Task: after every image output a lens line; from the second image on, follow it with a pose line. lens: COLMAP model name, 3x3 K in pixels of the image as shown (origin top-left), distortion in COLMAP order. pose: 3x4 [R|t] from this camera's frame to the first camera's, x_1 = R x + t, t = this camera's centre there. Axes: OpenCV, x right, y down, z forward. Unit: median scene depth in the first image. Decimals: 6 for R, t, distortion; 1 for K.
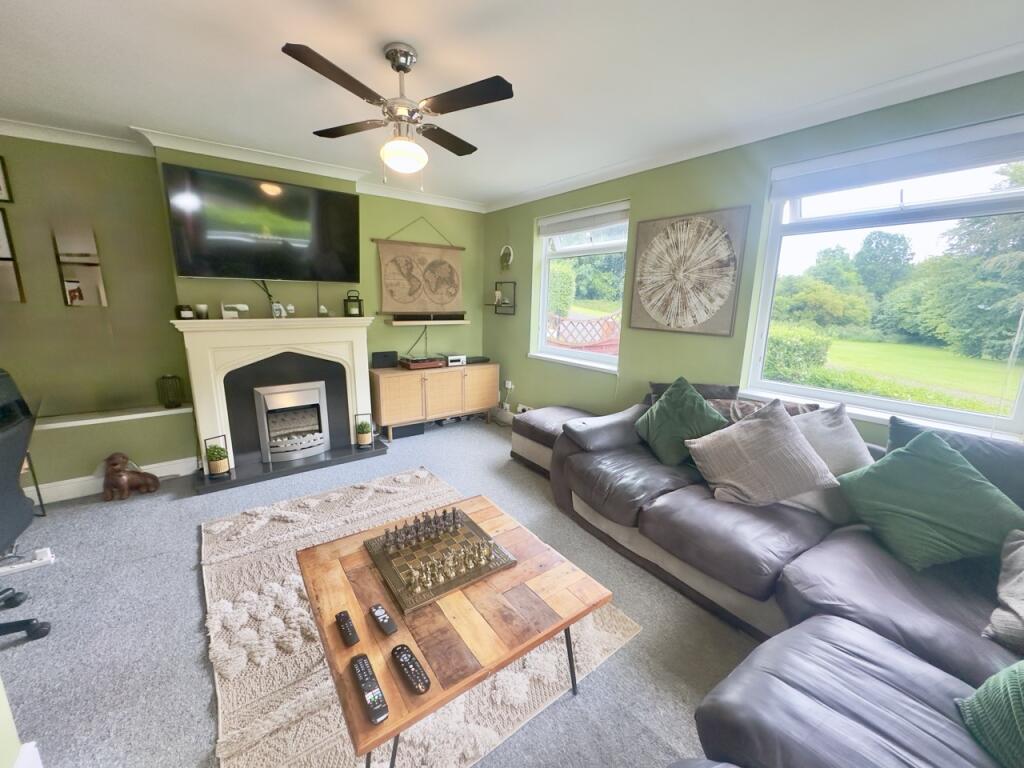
lens RADIAL K [[409.4, 0, 512.0], [0, 409.4, 384.0], [0, 0, 1]] dist [0.000281, 0.000182]
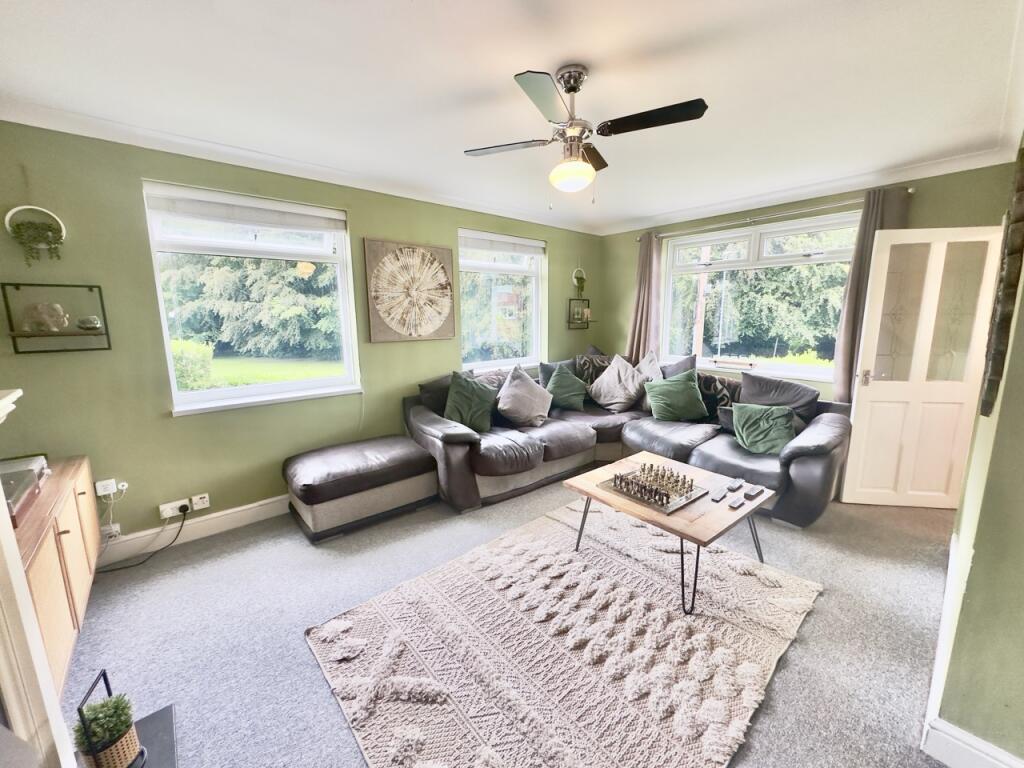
lens RADIAL K [[417.8, 0, 512.0], [0, 417.8, 384.0], [0, 0, 1]] dist [-0.002604, -0.000181]
pose [[-0.083107, -0.181832, 0.979811, -0.860385], [0.212827, 0.957290, 0.195705, -0.188232], [-0.973549, 0.224795, -0.040859, 0.828088]]
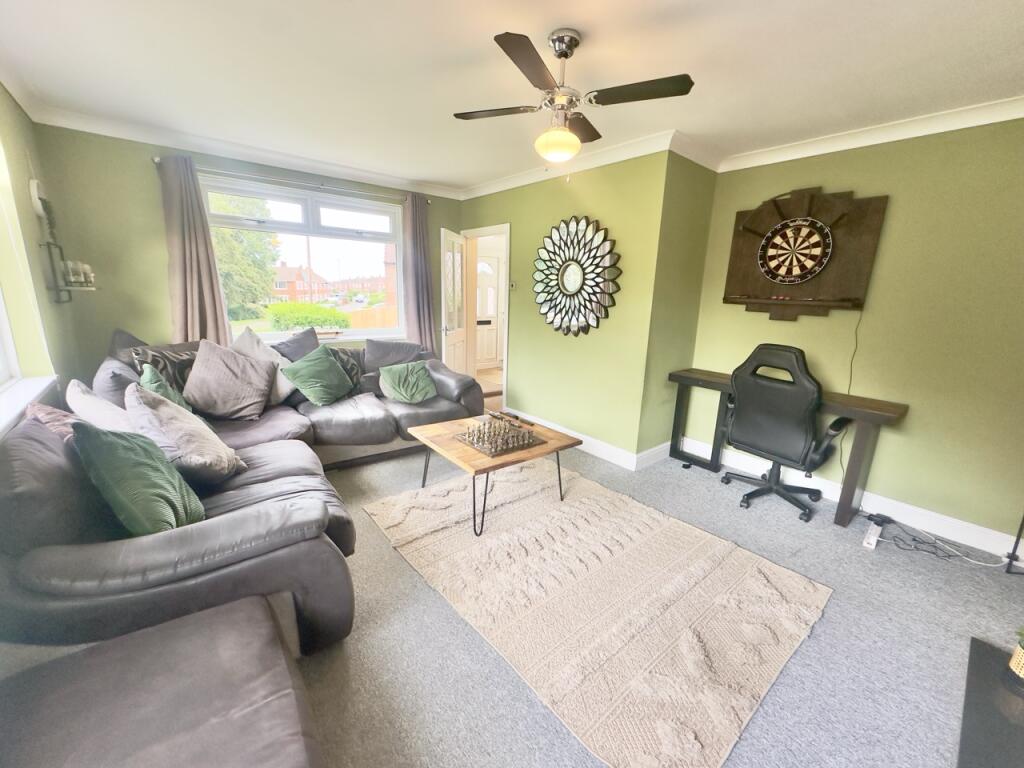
lens RADIAL K [[409.4, 0, 512.0], [0, 409.4, 384.0], [0, 0, 1]] dist [0.000281, 0.000182]
pose [[-0.996276, -0.027866, -0.081593, -0.049625], [-0.059657, 0.906024, 0.419000, -0.278069], [0.062250, 0.422307, -0.904313, 1.370905]]
